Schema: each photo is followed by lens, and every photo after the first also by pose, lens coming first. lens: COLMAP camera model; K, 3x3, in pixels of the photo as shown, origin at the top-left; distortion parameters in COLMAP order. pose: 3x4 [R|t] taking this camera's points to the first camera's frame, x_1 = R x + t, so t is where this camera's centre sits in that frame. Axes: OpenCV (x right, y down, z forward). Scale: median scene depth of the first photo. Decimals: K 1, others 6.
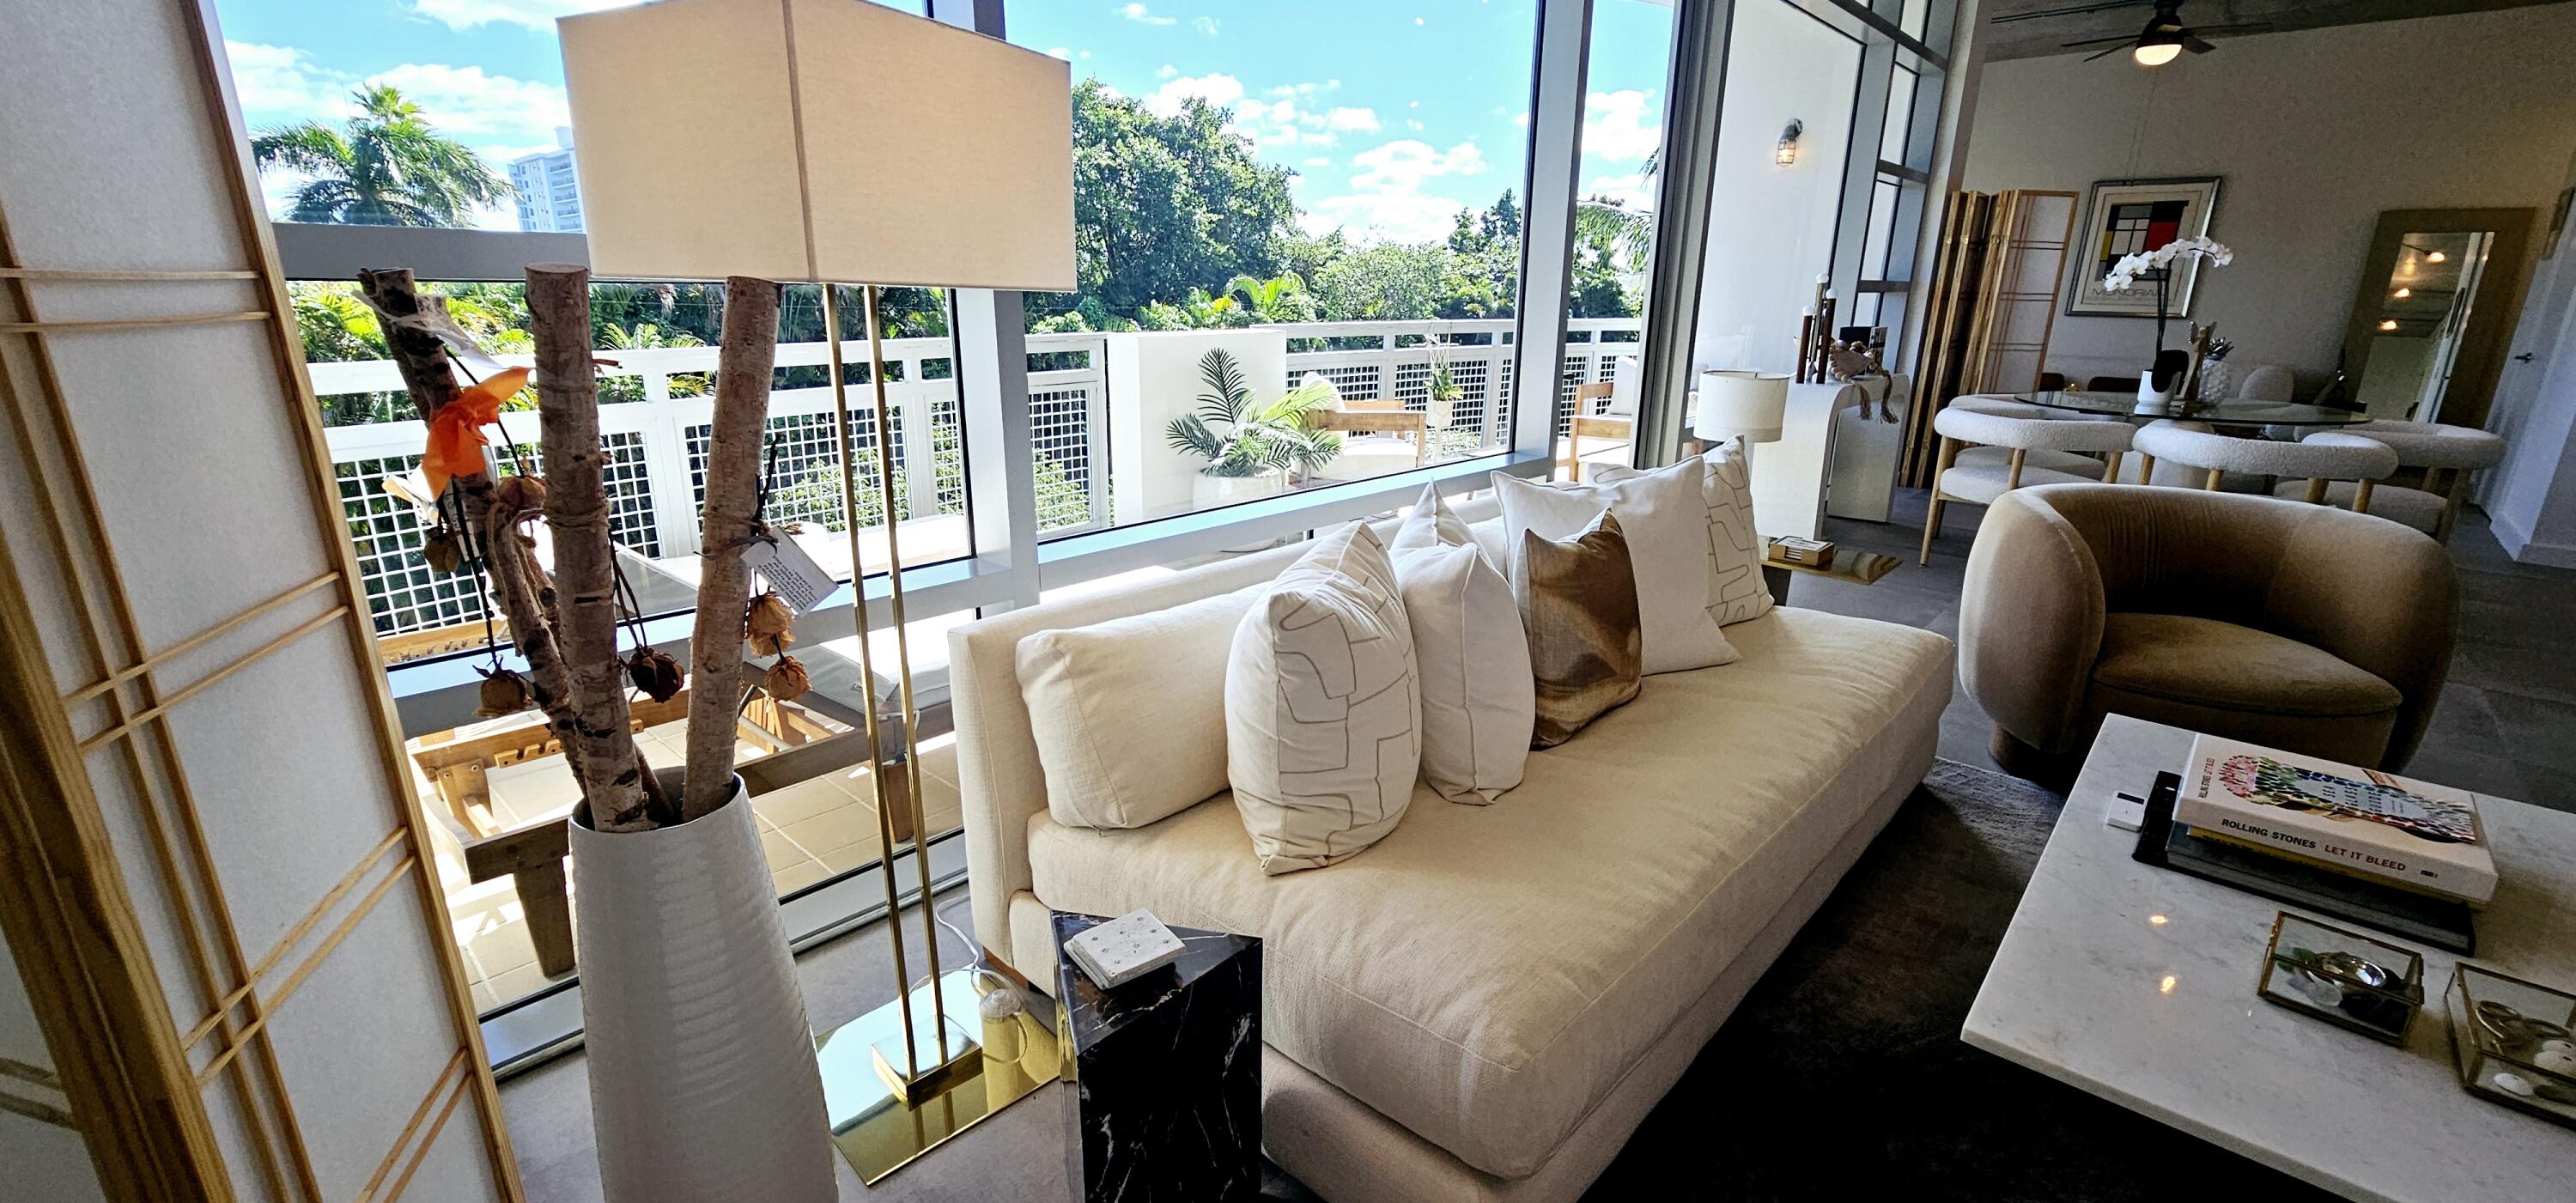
lens RADIAL K [[1054.3, 0, 1299.2], [0, 1054.3, 603.3], [0, 0, 1]] dist [-0.002811, -0.000264]
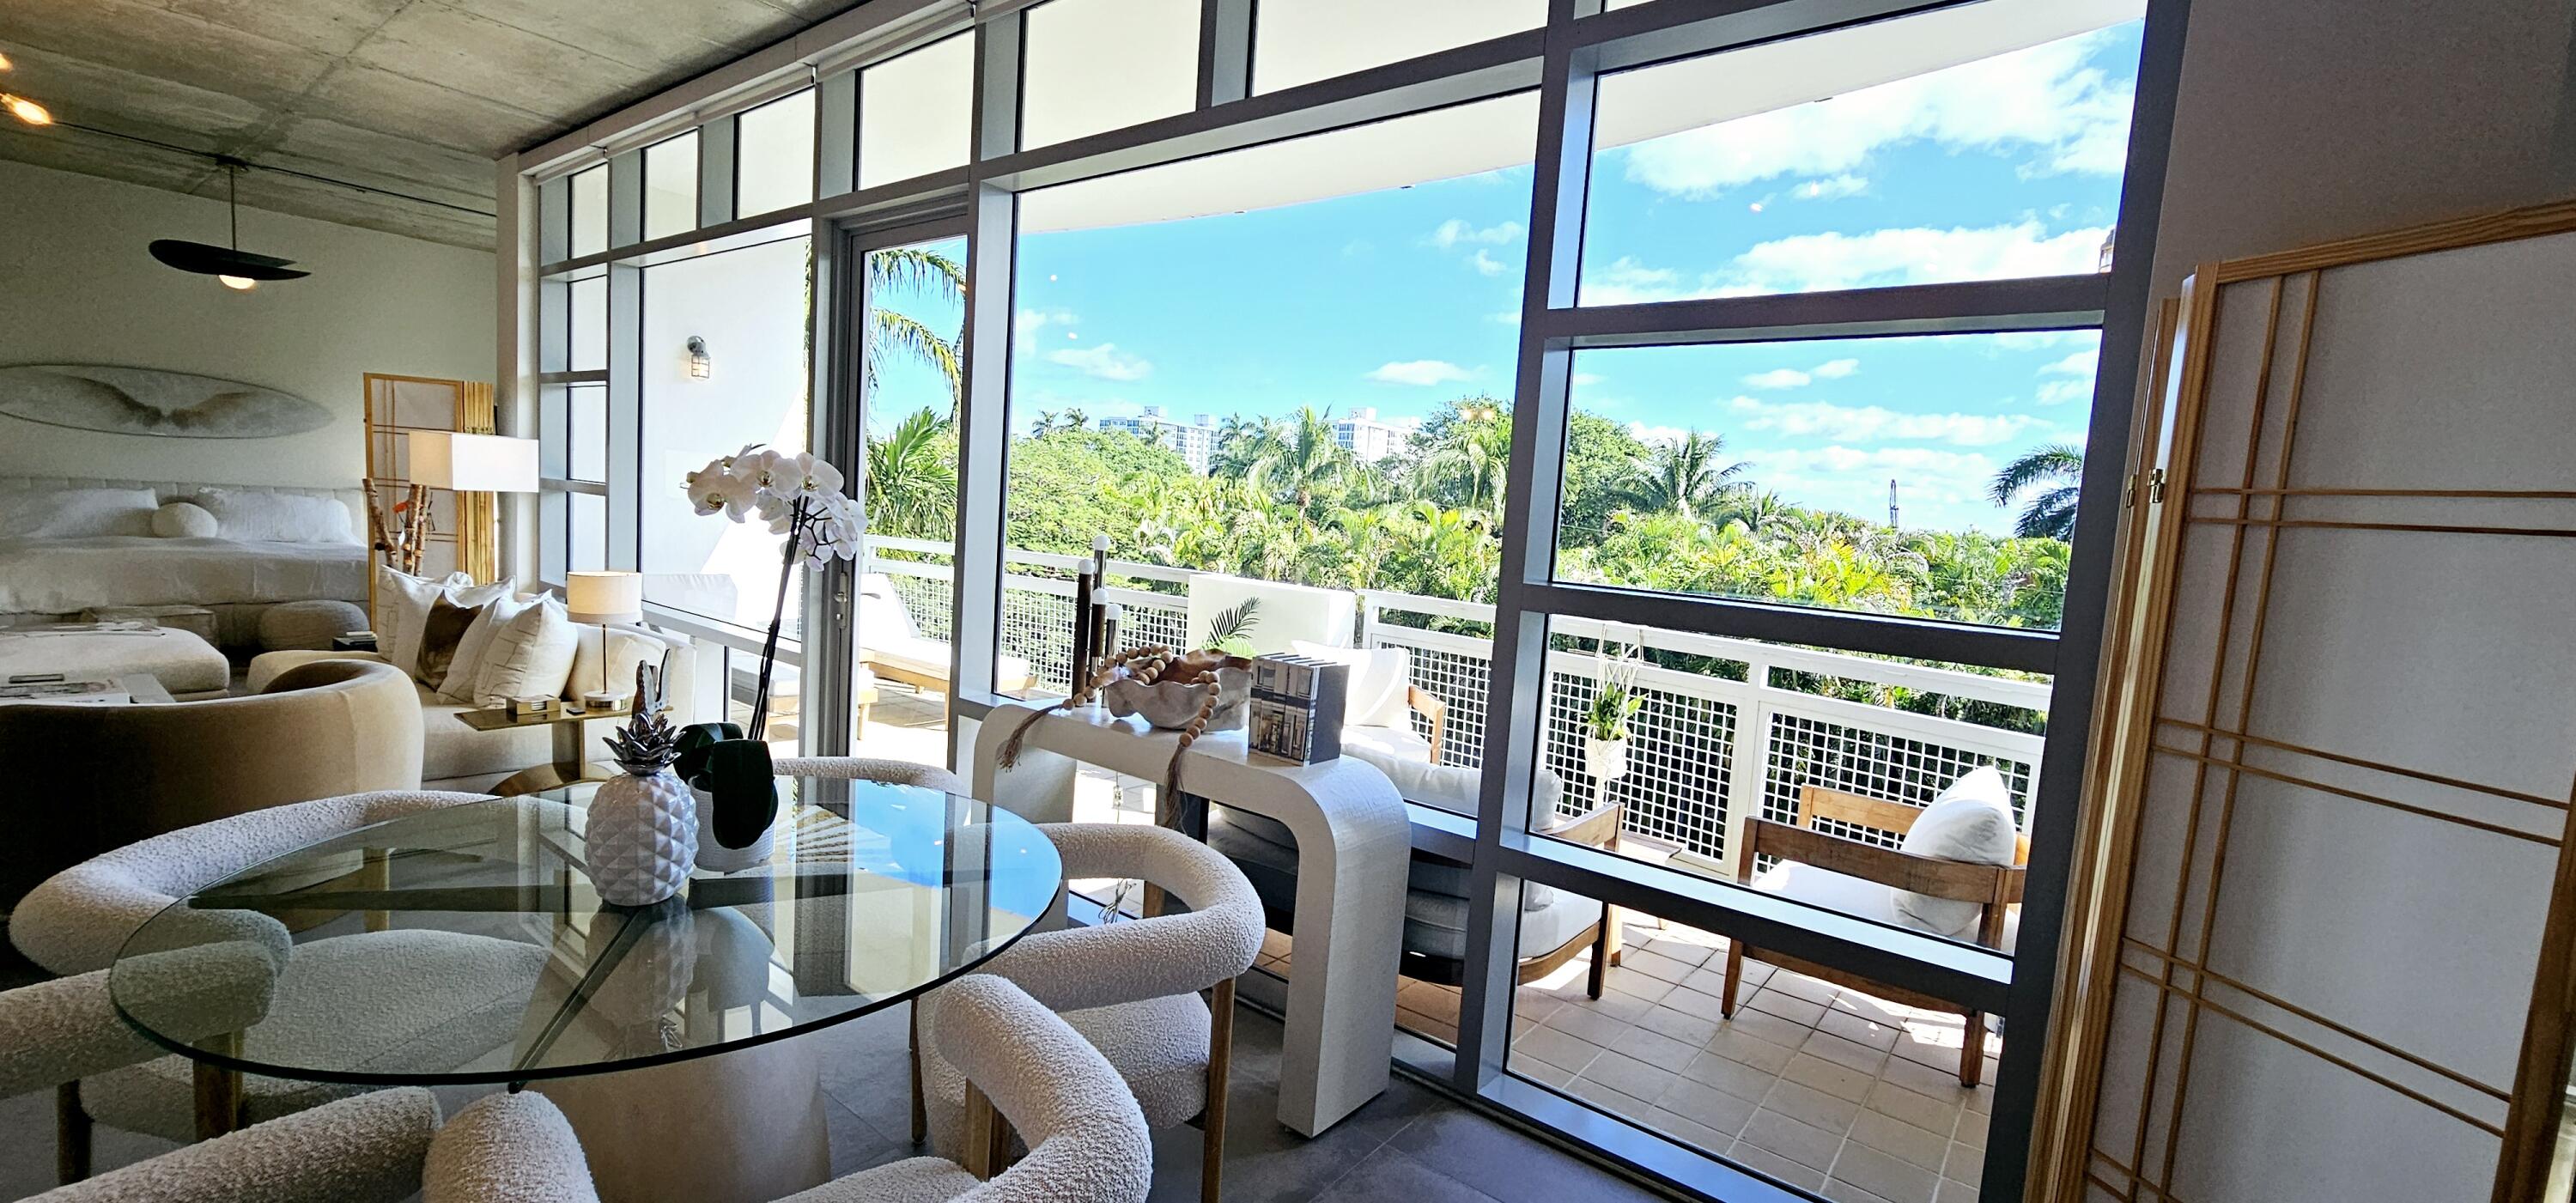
lens RADIAL K [[1057.2, 0, 1304.8], [0, 1057.2, 607.3], [0, 0, 1]] dist [-0.003724, -0.000093]
pose [[0.088724, 0.088390, -0.992127, 0.762986], [-0.354002, 0.933823, 0.051538, -0.233720], [0.931027, 0.346642, 0.114143, 0.708853]]
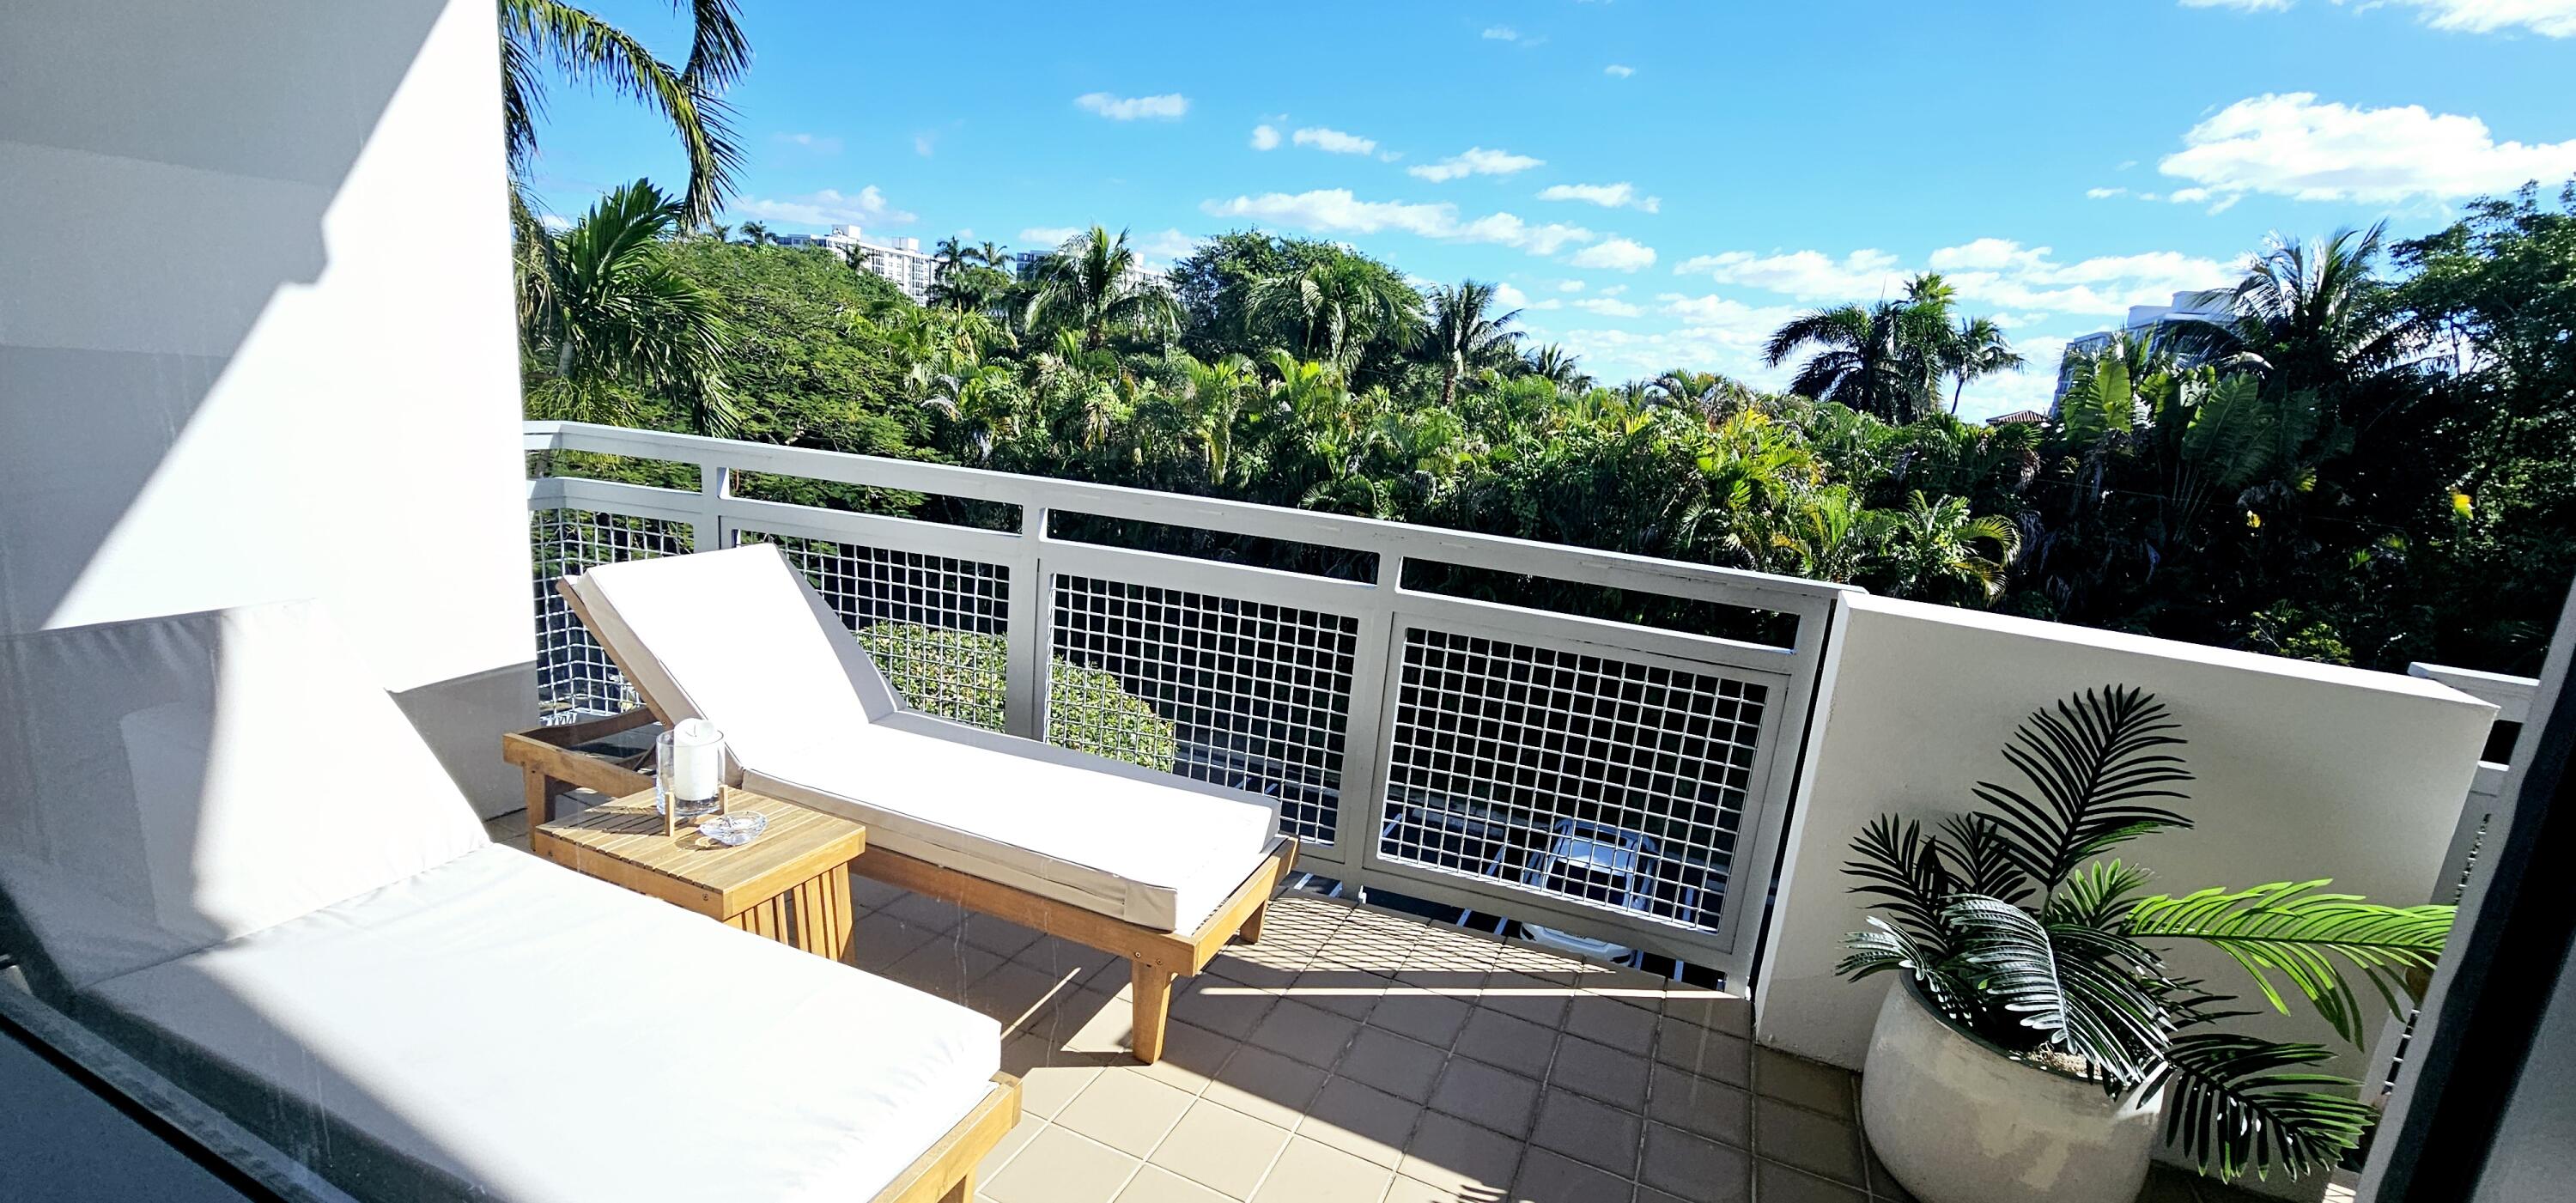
lens RADIAL K [[1058.6, 0, 1300.6], [0, 1058.6, 605.8], [0, 0, 1]] dist [-0.003168, 0.000574]
pose [[0.337165, 0.221864, -0.914930, 0.123085], [-0.358287, 0.928945, 0.093229, -0.151360], [0.870604, 0.296374, 0.392698, 0.446786]]
